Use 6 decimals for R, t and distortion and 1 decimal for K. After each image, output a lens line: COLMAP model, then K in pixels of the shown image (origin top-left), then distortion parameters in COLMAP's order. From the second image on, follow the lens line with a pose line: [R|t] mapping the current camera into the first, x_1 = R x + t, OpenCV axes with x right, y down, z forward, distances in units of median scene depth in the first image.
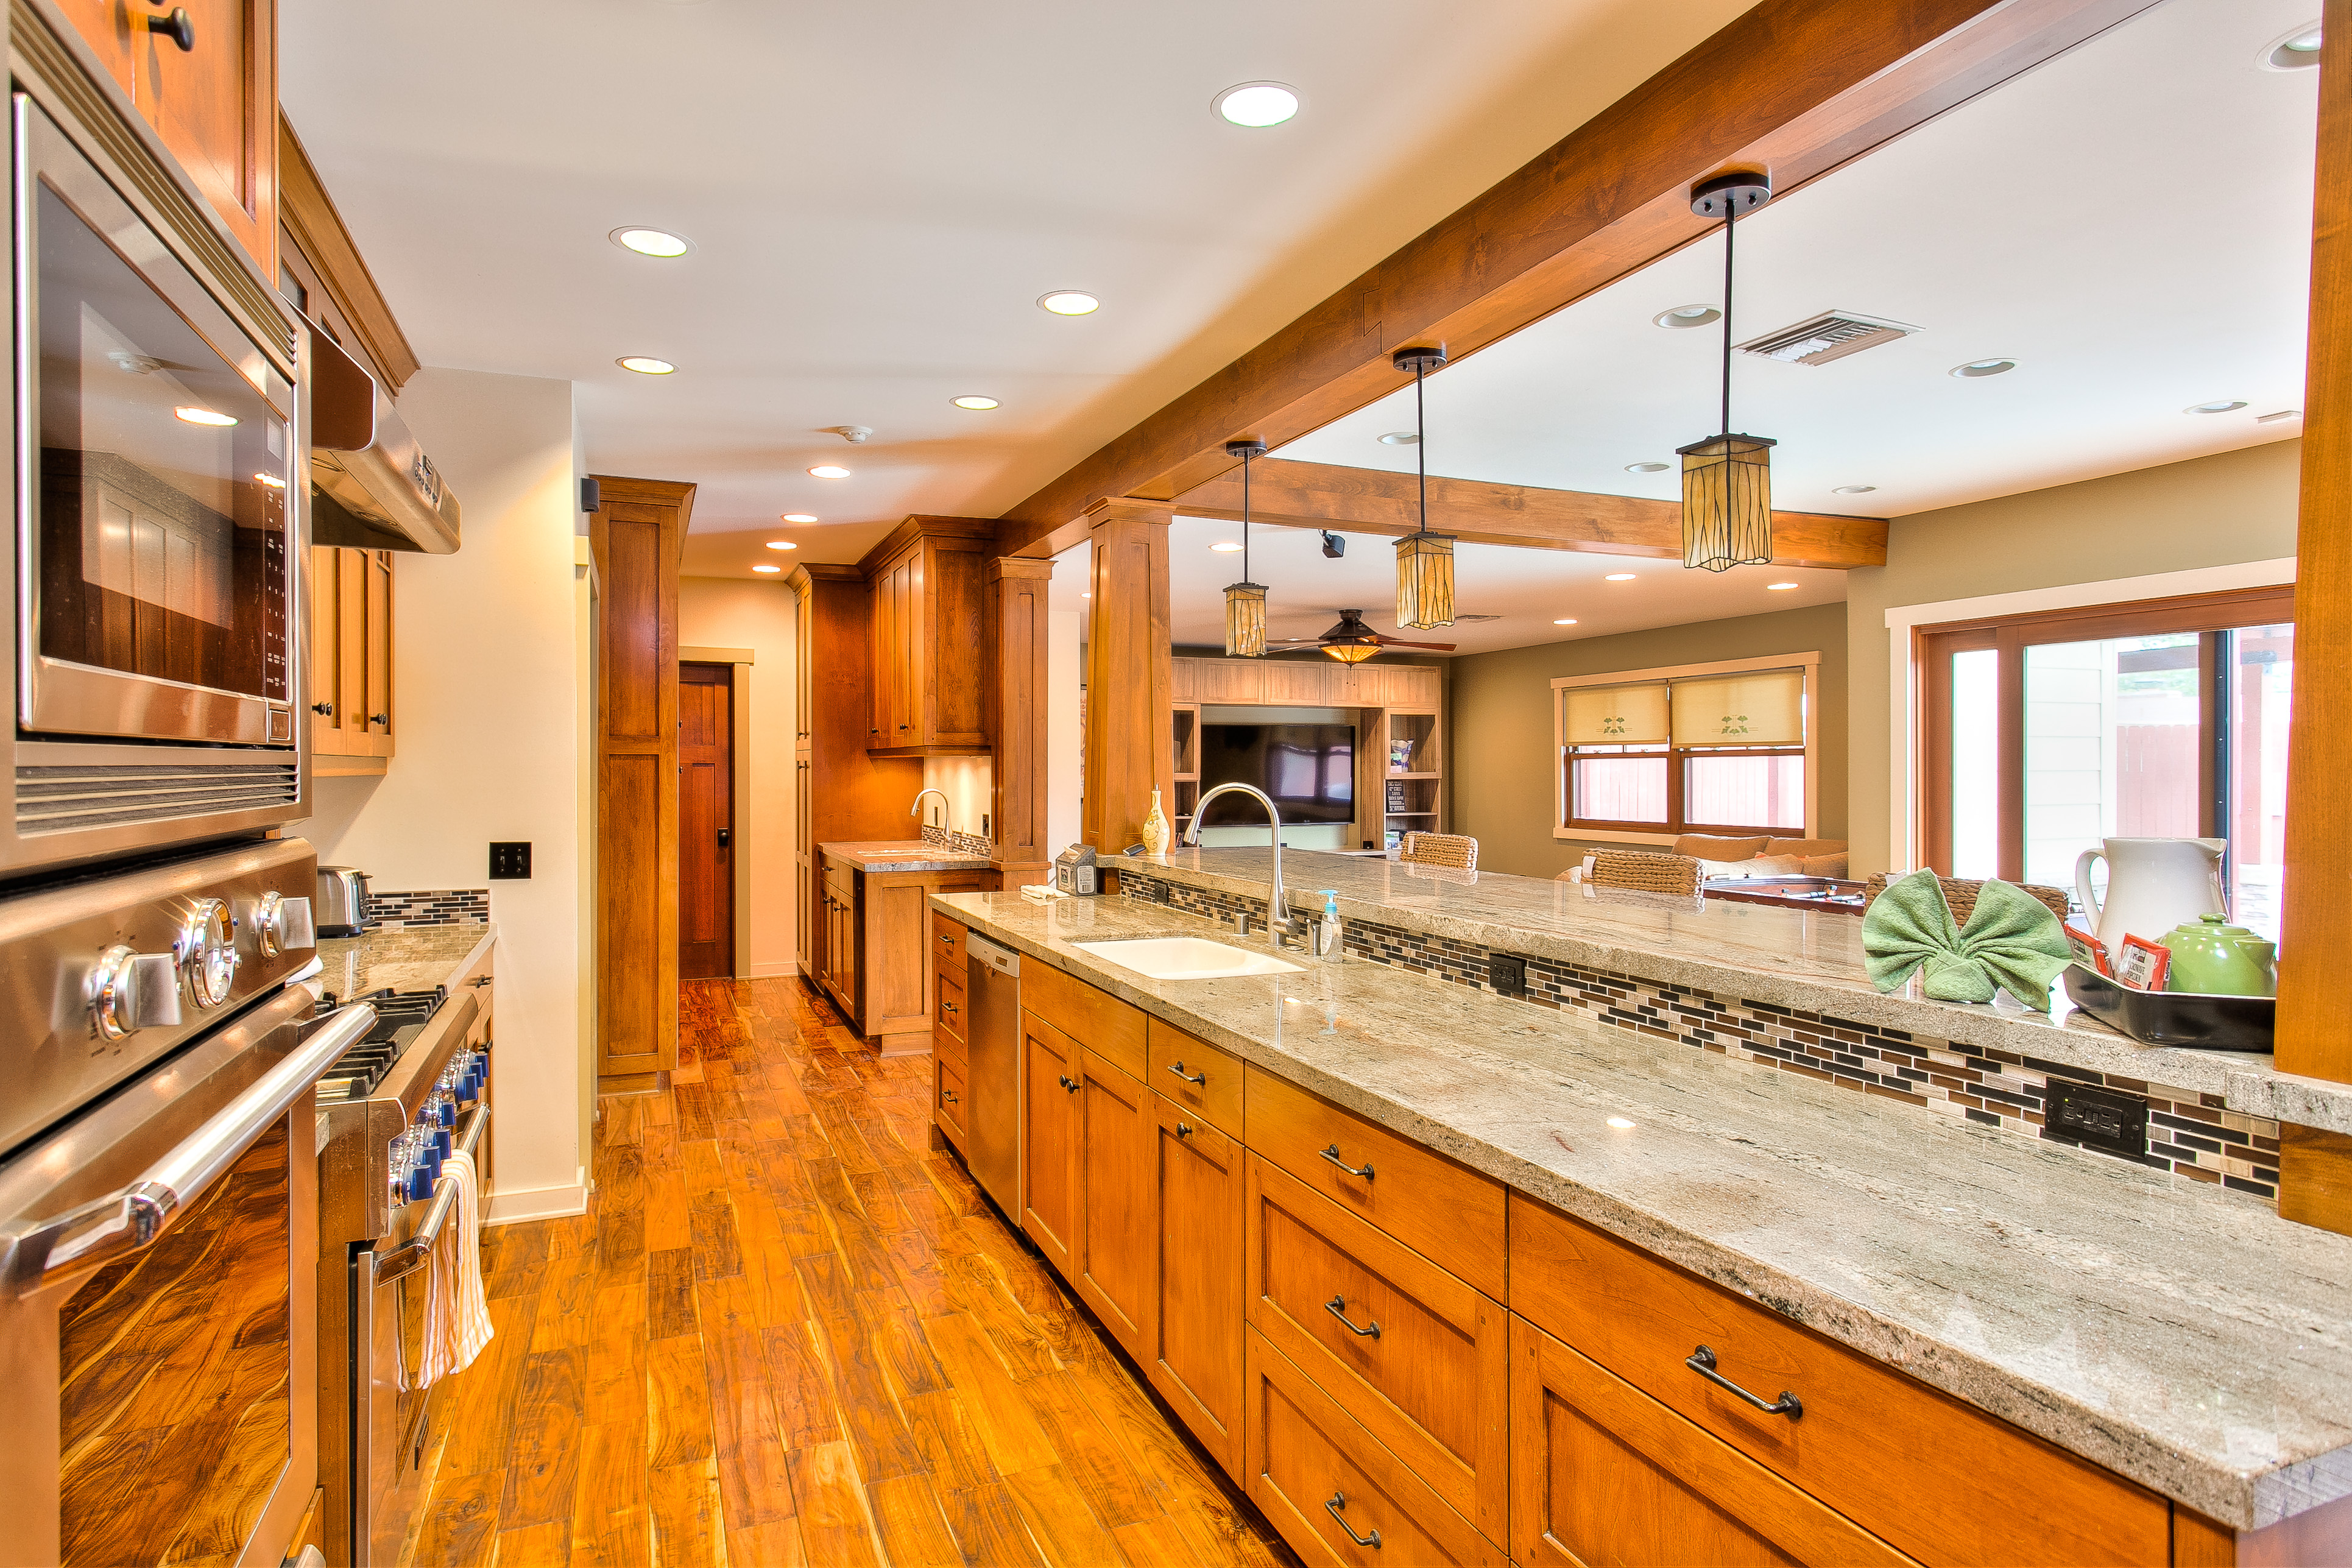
lens RADIAL K [[1298.5, 0, 1178.6], [0, 1298.5, 774.5], [0, 0, 1]] dist [-0.000924, 0.002925]
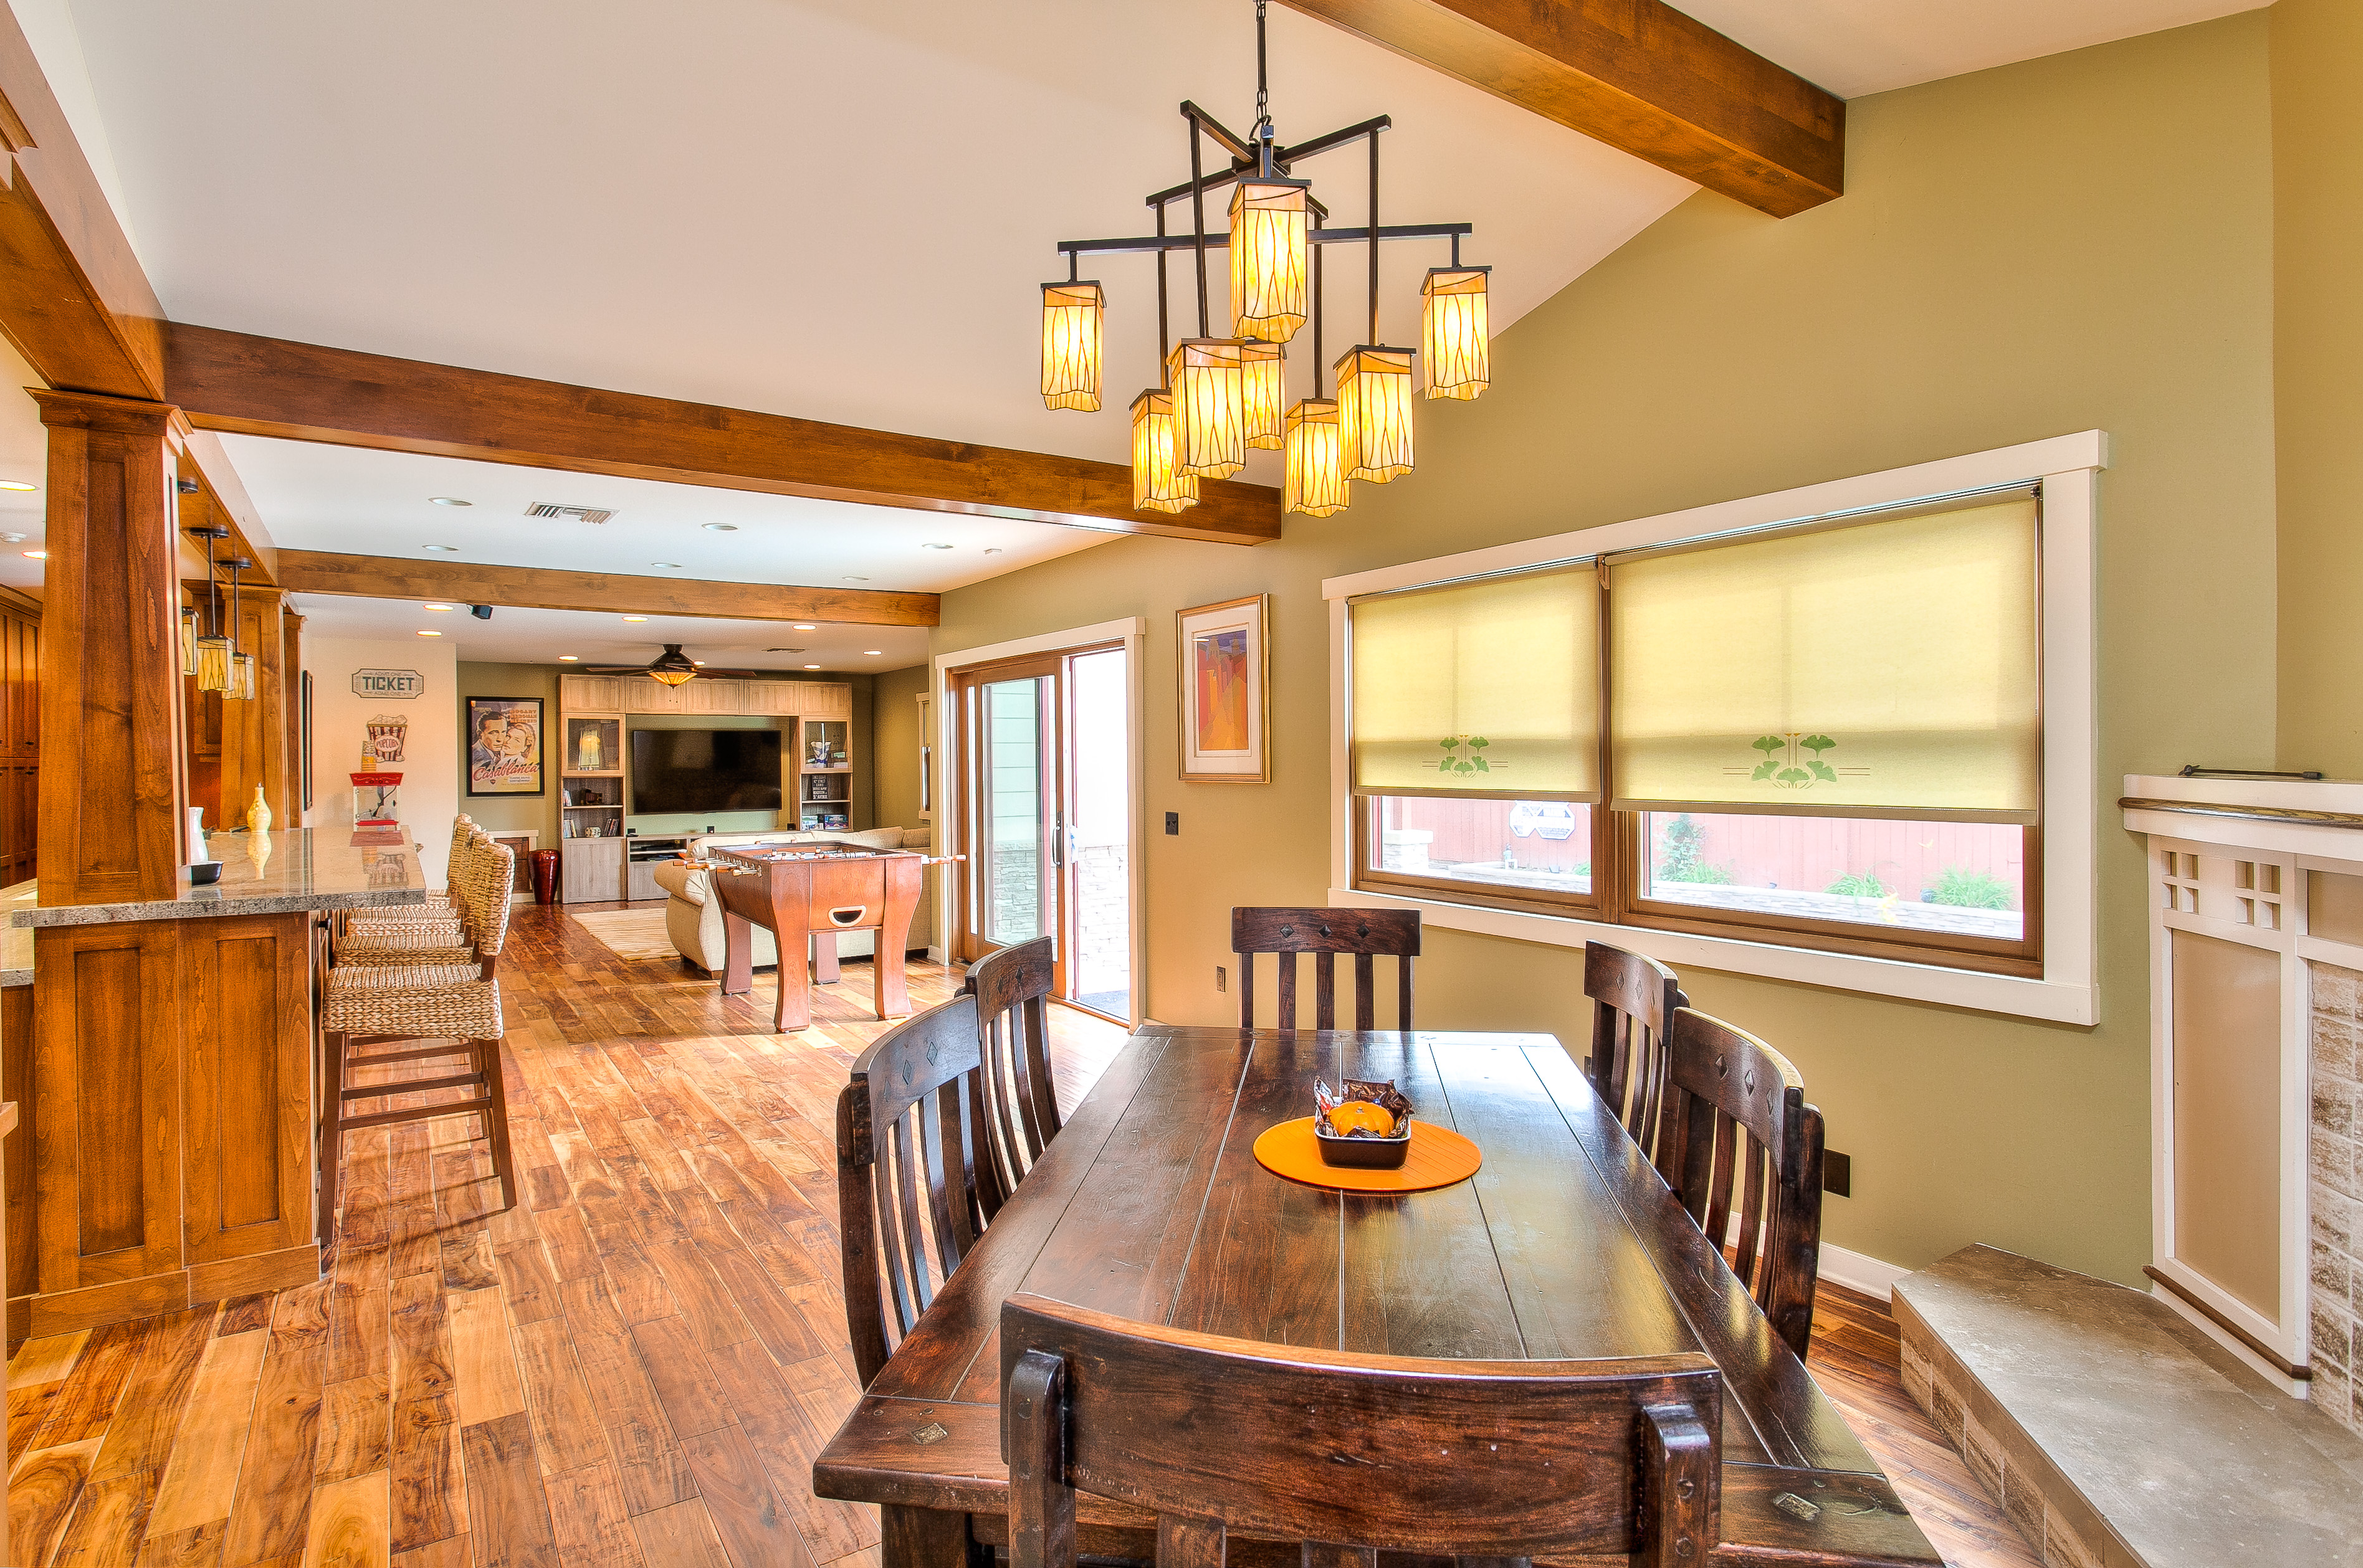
lens RADIAL K [[1212.3, 0, 1149.8], [0, 1212.3, 767.2], [0, 0, 1]] dist [0.006256, 0.000647]
pose [[0.987115, -0.007078, 0.159855, 0.650427], [0.006891, 0.999975, 0.001726, -0.004434], [-0.159863, -0.000602, 0.987139, -0.435005]]
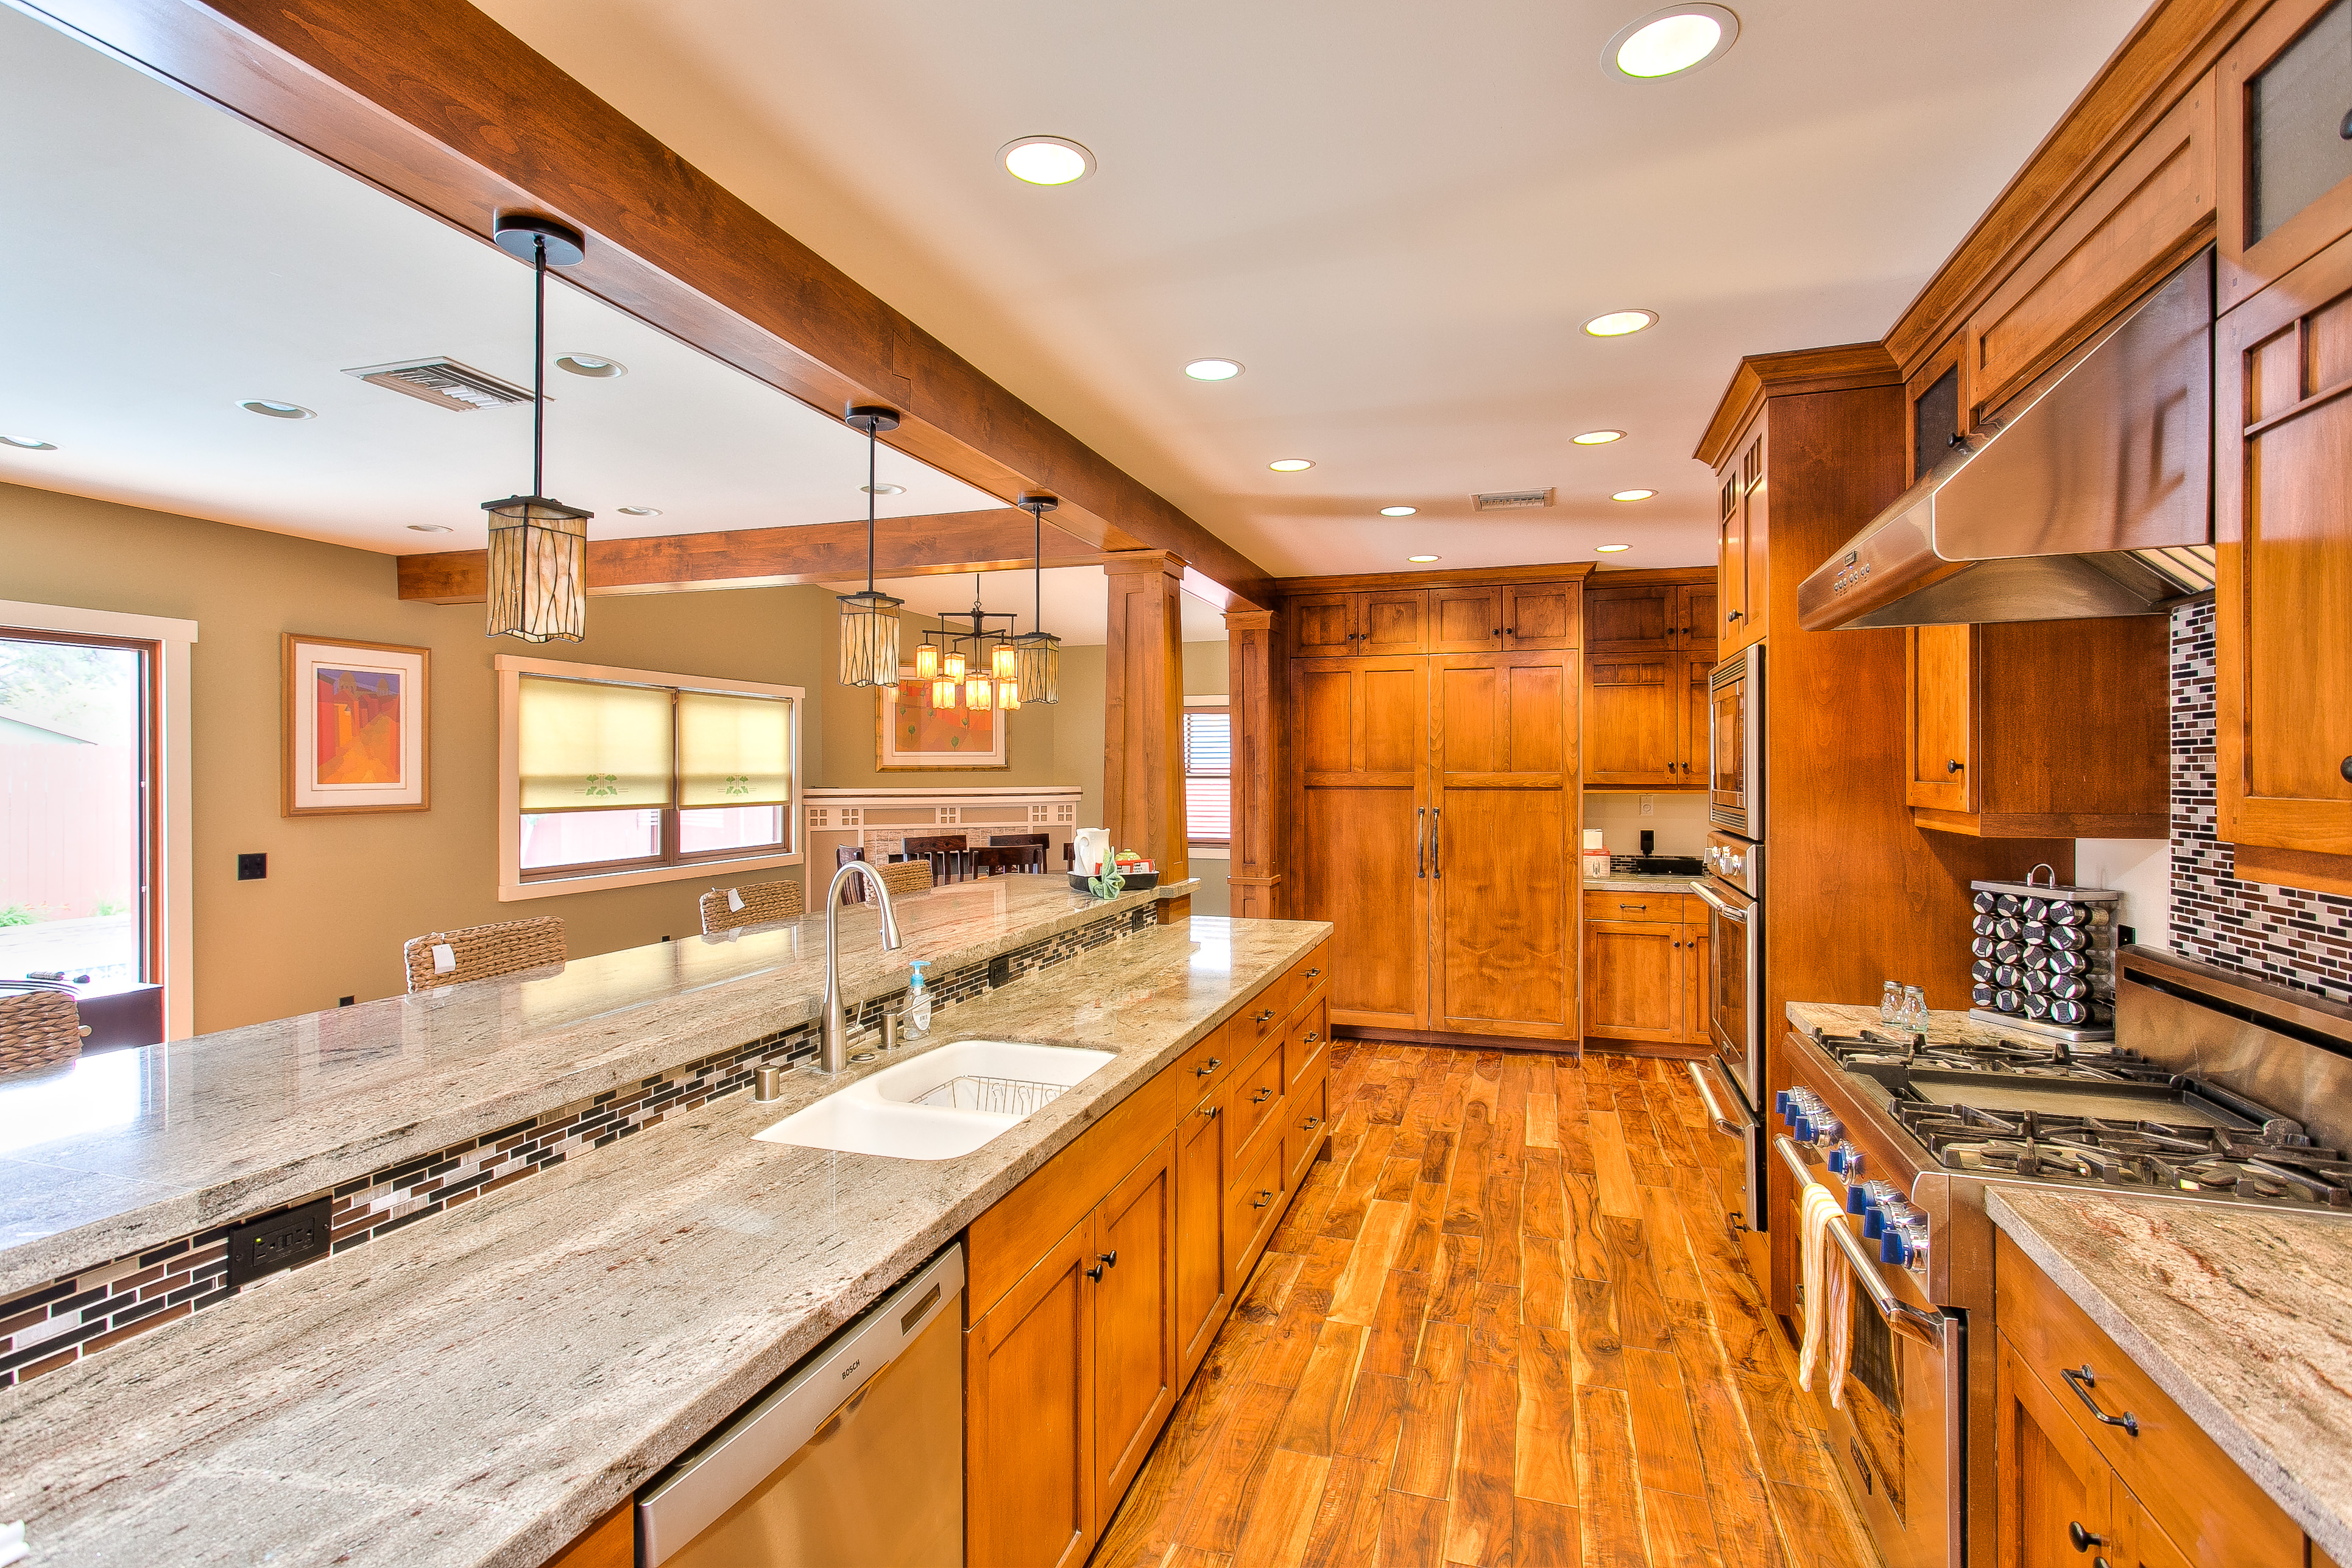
lens RADIAL K [[1128.7, 0, 1190.1], [0, 1128.7, 771.1], [0, 0, 1]] dist [0.006304, 0.000201]
pose [[-0.764901, 0.000205, 0.644148, -0.318522], [0.005407, 0.999967, 0.006103, -0.029354], [-0.644125, 0.008151, -0.764877, 0.857043]]
